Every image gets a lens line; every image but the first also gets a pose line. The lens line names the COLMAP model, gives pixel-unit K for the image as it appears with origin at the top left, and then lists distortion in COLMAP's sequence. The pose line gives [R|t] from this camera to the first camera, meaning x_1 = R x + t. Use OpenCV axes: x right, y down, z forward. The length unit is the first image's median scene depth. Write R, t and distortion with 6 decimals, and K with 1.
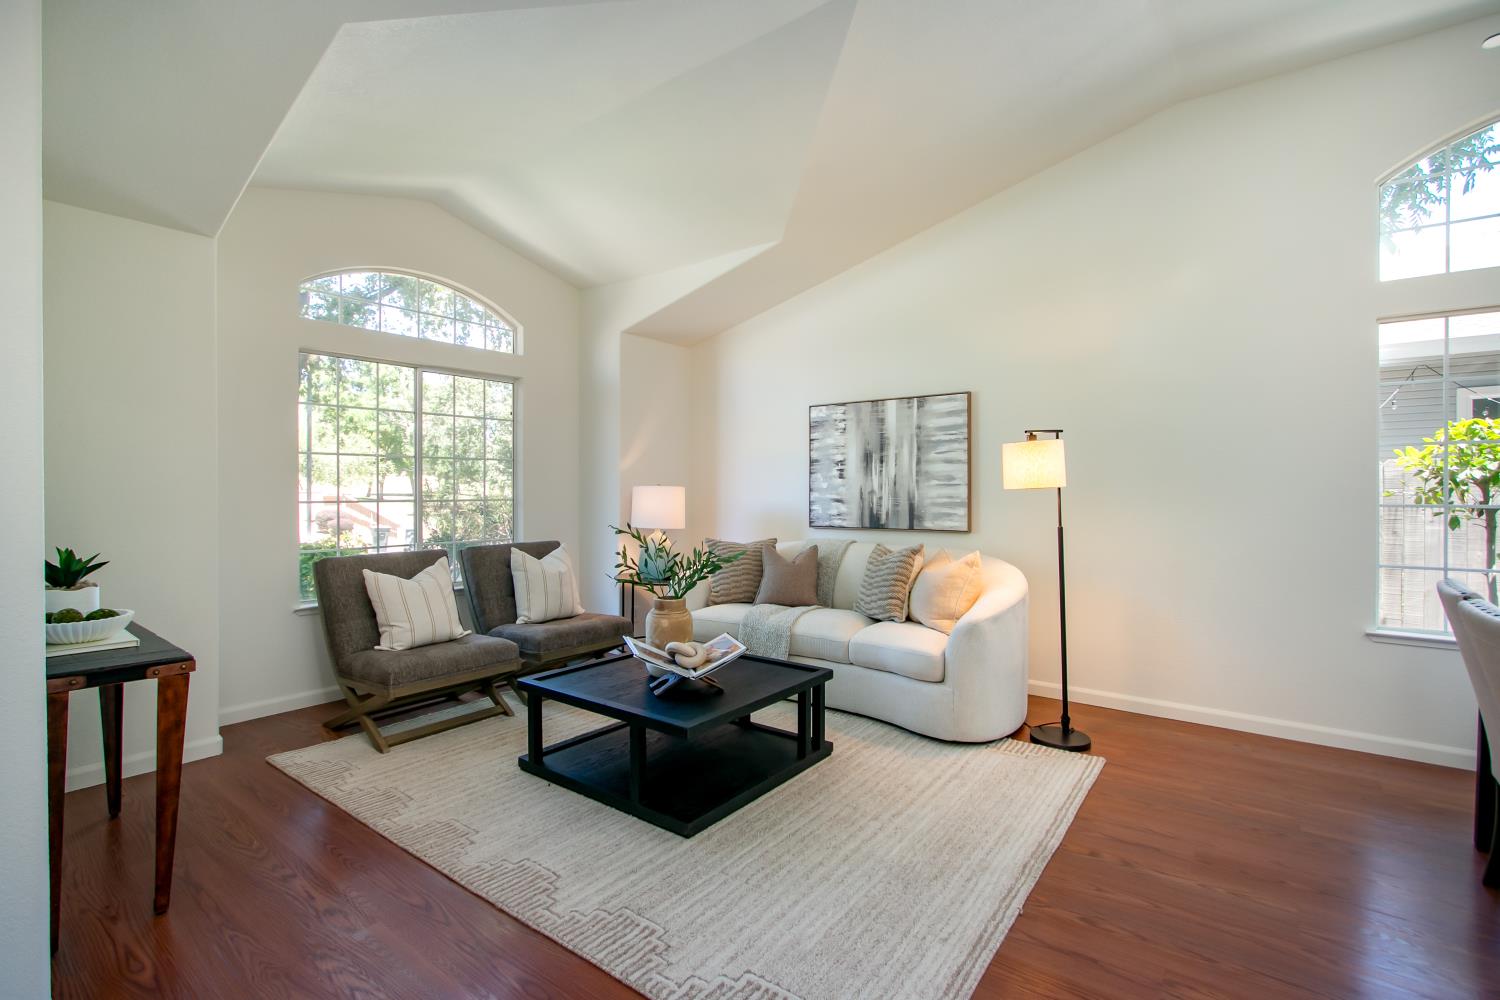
lens RADIAL K [[700.5, 0, 746.0], [0, 700.5, 494.8], [0, 0, 1]] dist [-0.001376, 0.000032]
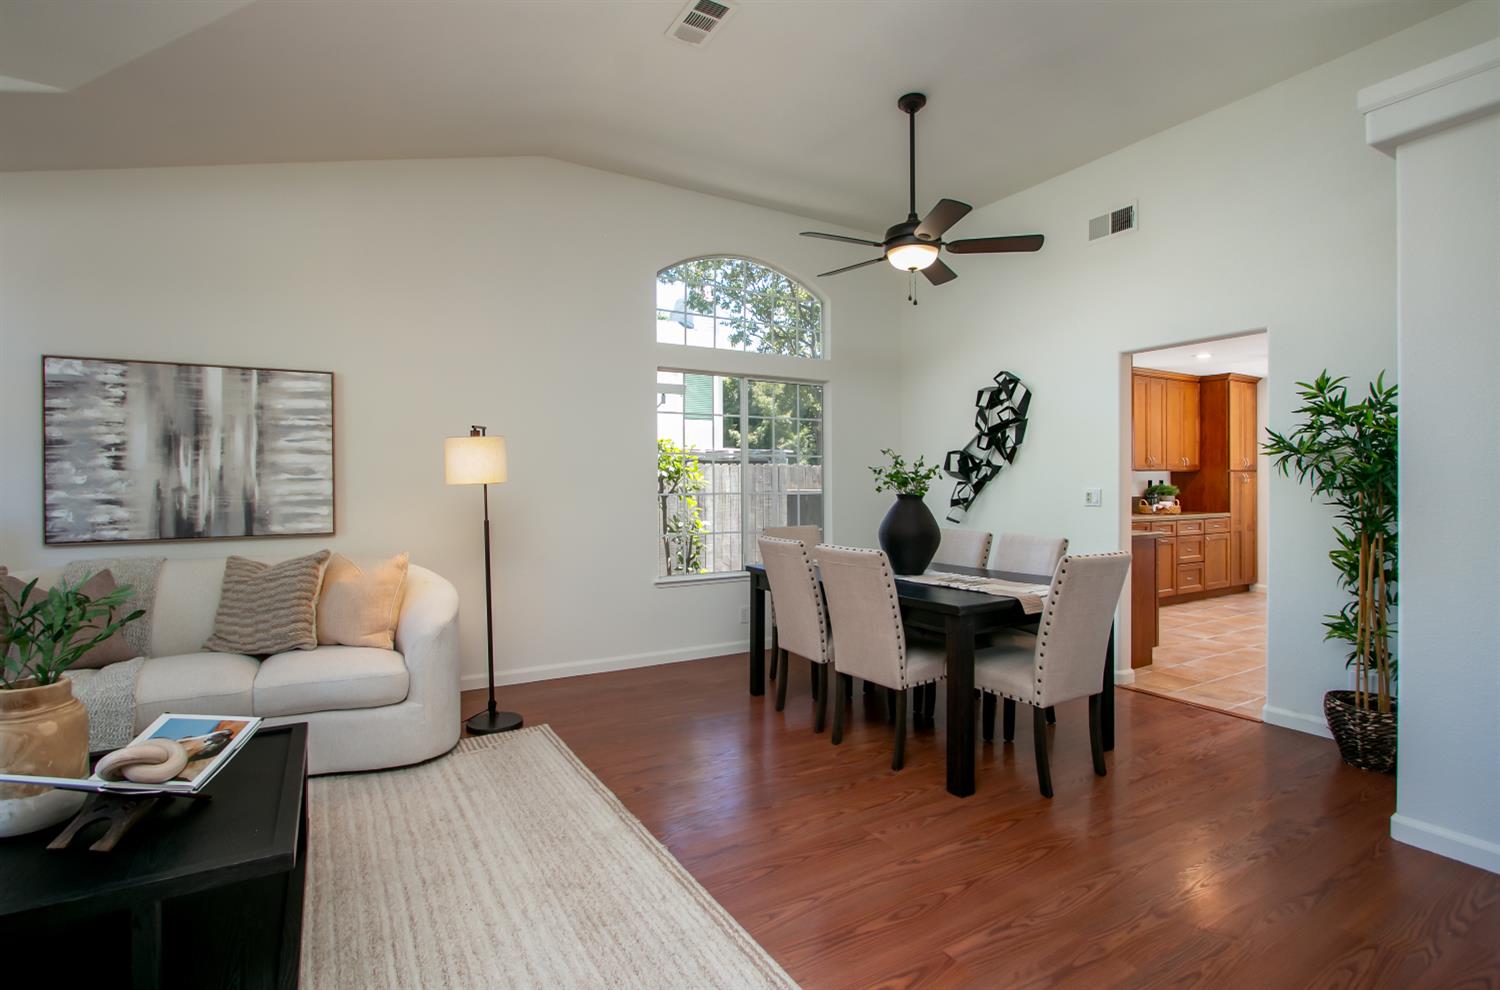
lens RADIAL K [[720.4, 0, 718.9], [0, 720.4, 477.0], [0, 0, 1]] dist [0.000516, 0.000199]
pose [[0.397283, 0.004404, 0.917686, -0.291868], [0.011079, 0.999893, -0.009595, -0.003063], [-0.917629, 0.013979, 0.397192, 0.191237]]
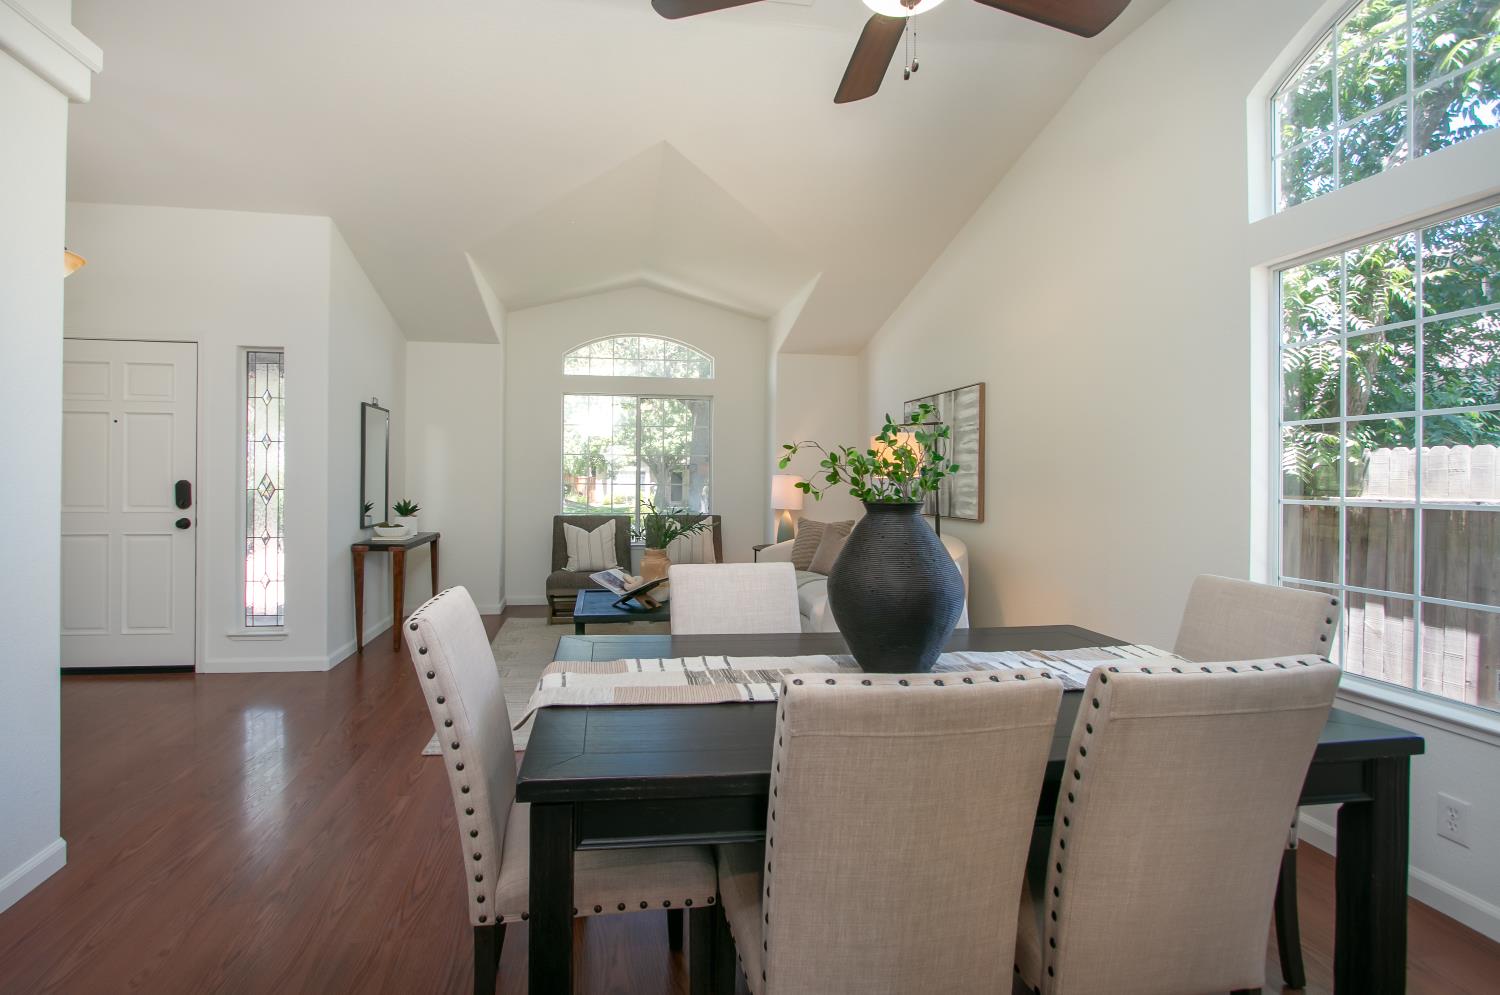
lens RADIAL K [[720.4, 0, 718.9], [0, 720.4, 479.5], [0, 0, 1]] dist [0.000516, 0.000199]
pose [[0.724336, 0.007090, -0.689411, 0.713514], [-0.011489, 0.999932, -0.001788, -0.000591], [0.689352, 0.009216, 0.724368, -0.014241]]
